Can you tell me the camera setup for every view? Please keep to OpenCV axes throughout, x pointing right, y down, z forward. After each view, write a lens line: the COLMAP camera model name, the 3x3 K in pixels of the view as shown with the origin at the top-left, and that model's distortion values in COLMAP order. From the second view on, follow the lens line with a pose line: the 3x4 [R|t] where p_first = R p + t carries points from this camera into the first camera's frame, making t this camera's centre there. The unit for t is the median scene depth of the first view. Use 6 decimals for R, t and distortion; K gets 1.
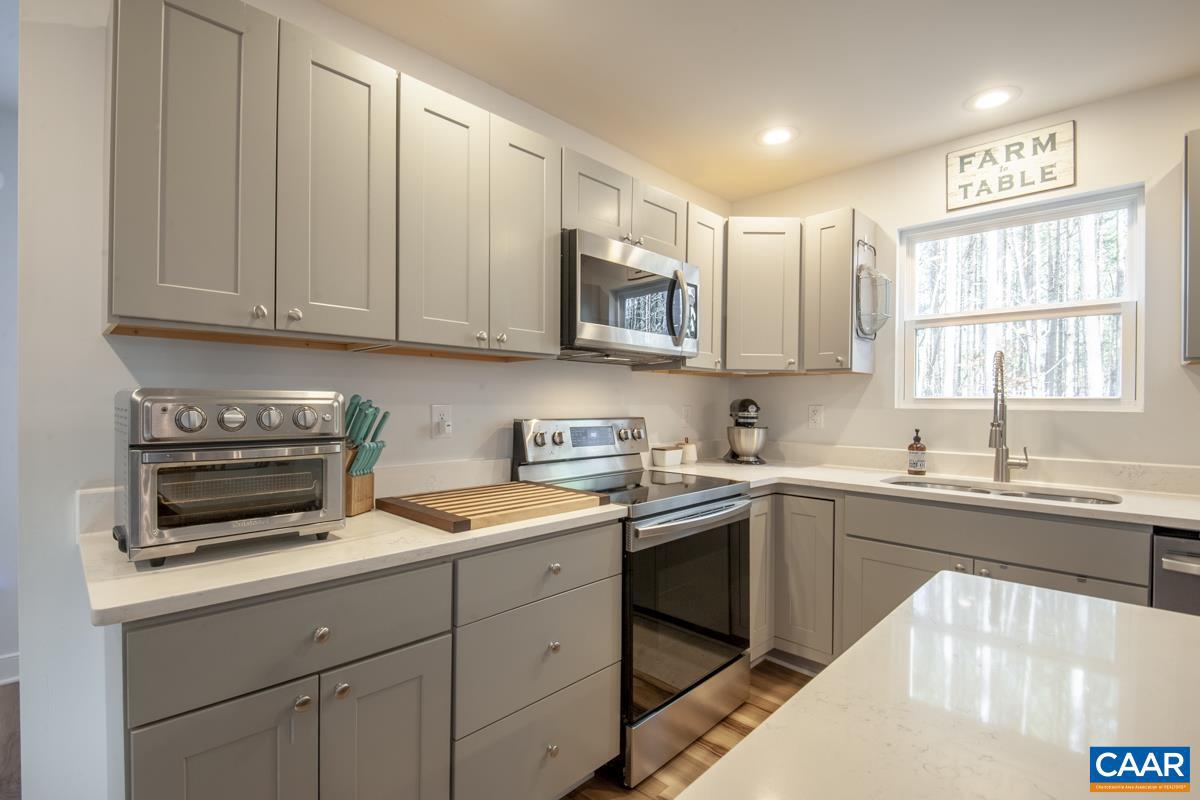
lens RADIAL K [[550.4, 0, 591.4], [0, 550.4, 404.9], [0, 0, 1]] dist [-0.004646, -0.004091]
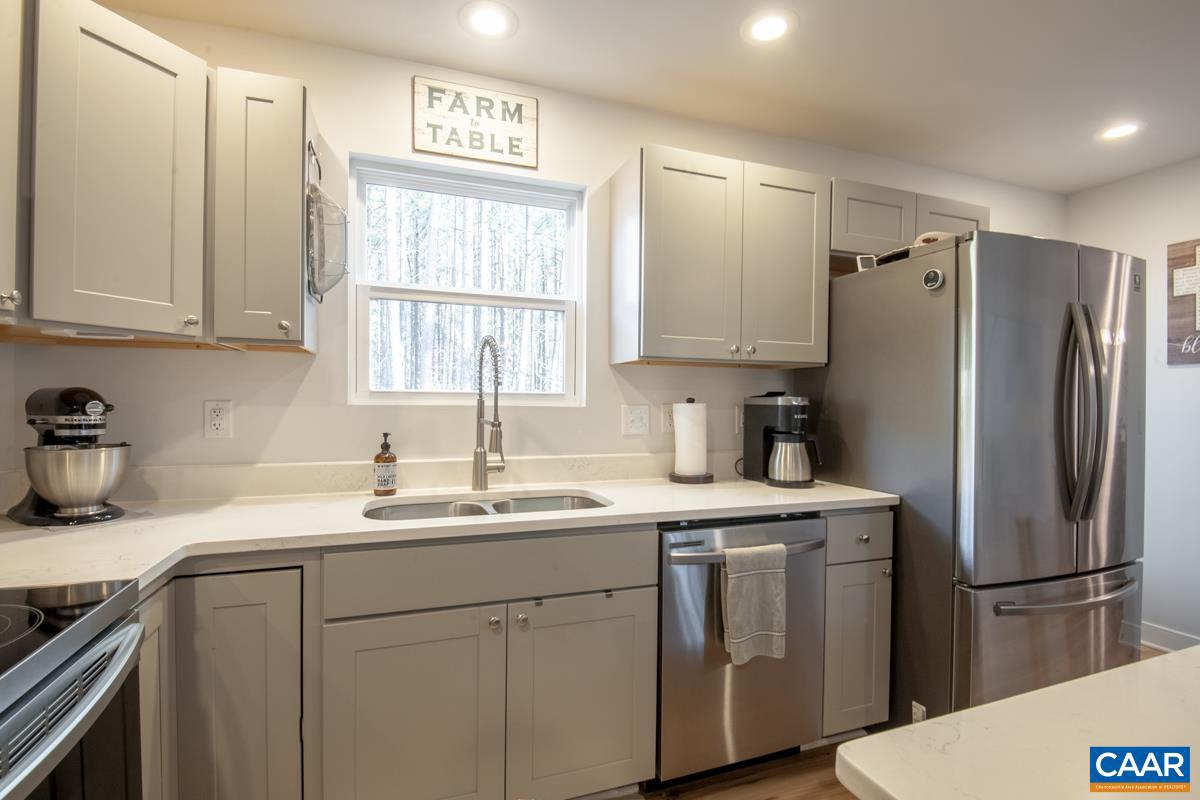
lens RADIAL K [[550.4, 0, 592.7], [0, 550.4, 406.7], [0, 0, 1]] dist [-0.004646, -0.004091]
pose [[0.430508, -0.014935, 0.902463, 0.050839], [-0.001957, 0.999845, 0.017480, -0.004238], [-0.902585, -0.009291, 0.430412, 0.441219]]
